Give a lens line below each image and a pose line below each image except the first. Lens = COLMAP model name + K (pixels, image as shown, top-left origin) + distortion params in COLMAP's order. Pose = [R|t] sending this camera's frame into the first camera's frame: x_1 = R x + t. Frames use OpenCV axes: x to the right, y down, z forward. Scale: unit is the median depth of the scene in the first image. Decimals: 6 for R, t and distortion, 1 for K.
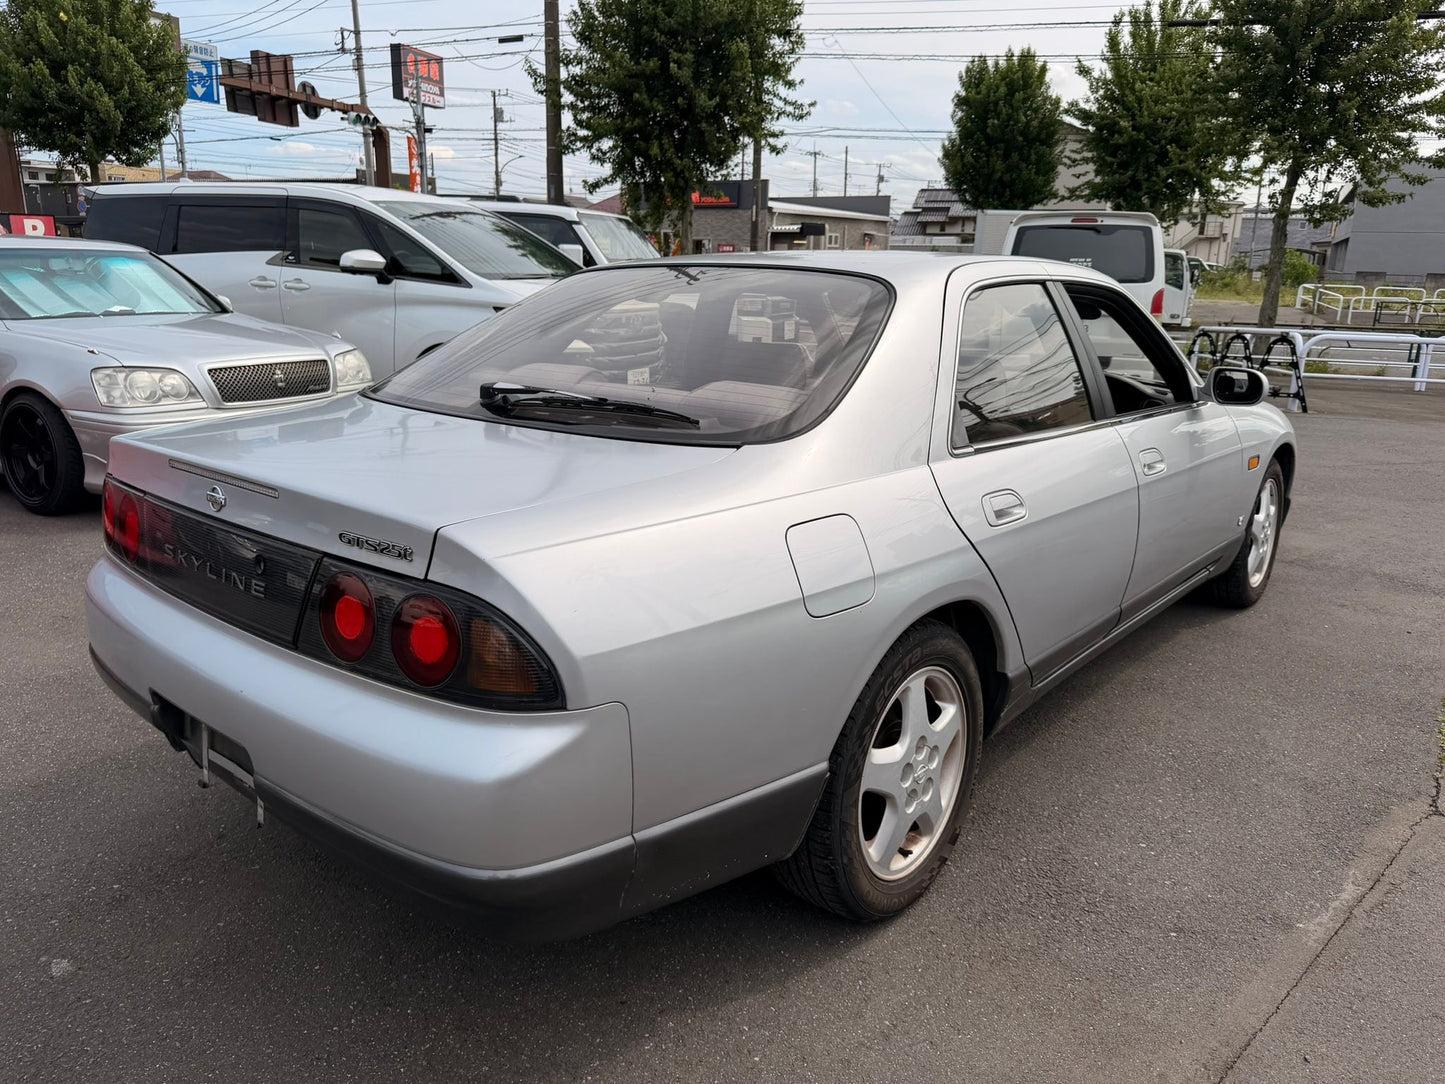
lens RADIAL K [[1021.4, 0, 746.9], [0, 1021.4, 535.3], [0, 0, 1]] dist [0.016000, -0.007932]
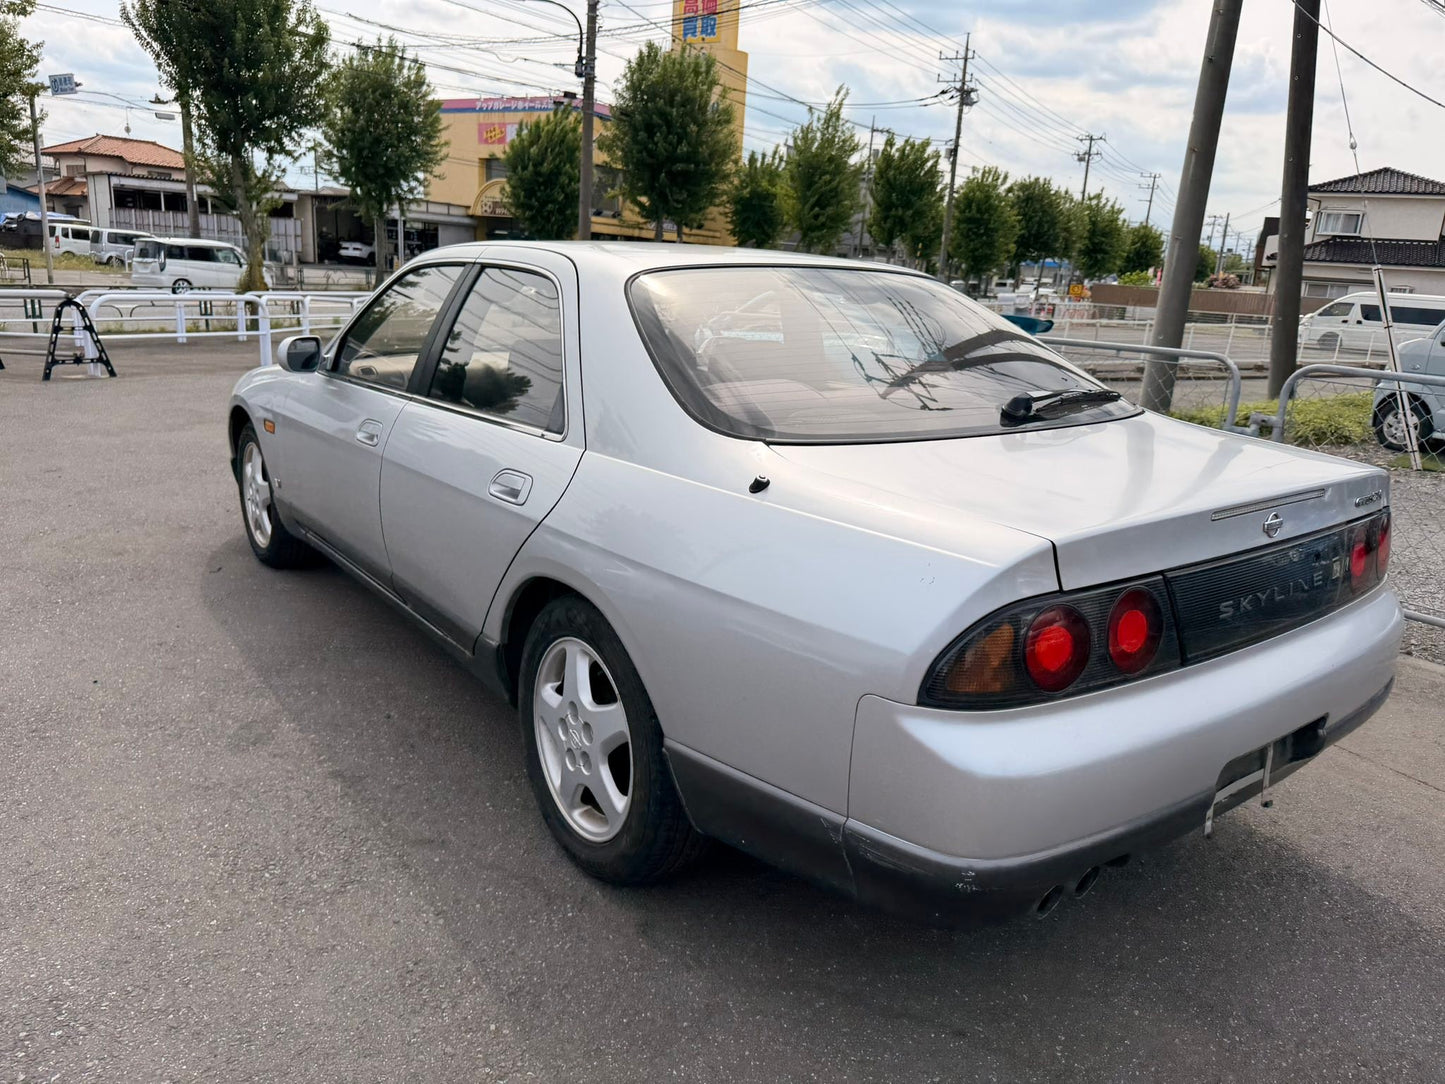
lens RADIAL K [[1029.3, 0, 720.3], [0, 1029.3, 541.6], [0, 0, 1]] dist [0.009889, -0.023854]
pose [[0.251266, -0.259073, 0.932602, -0.090229], [0.206931, 0.955615, 0.209714, -0.019485], [-0.945539, 0.140291, 0.293724, 0.067464]]
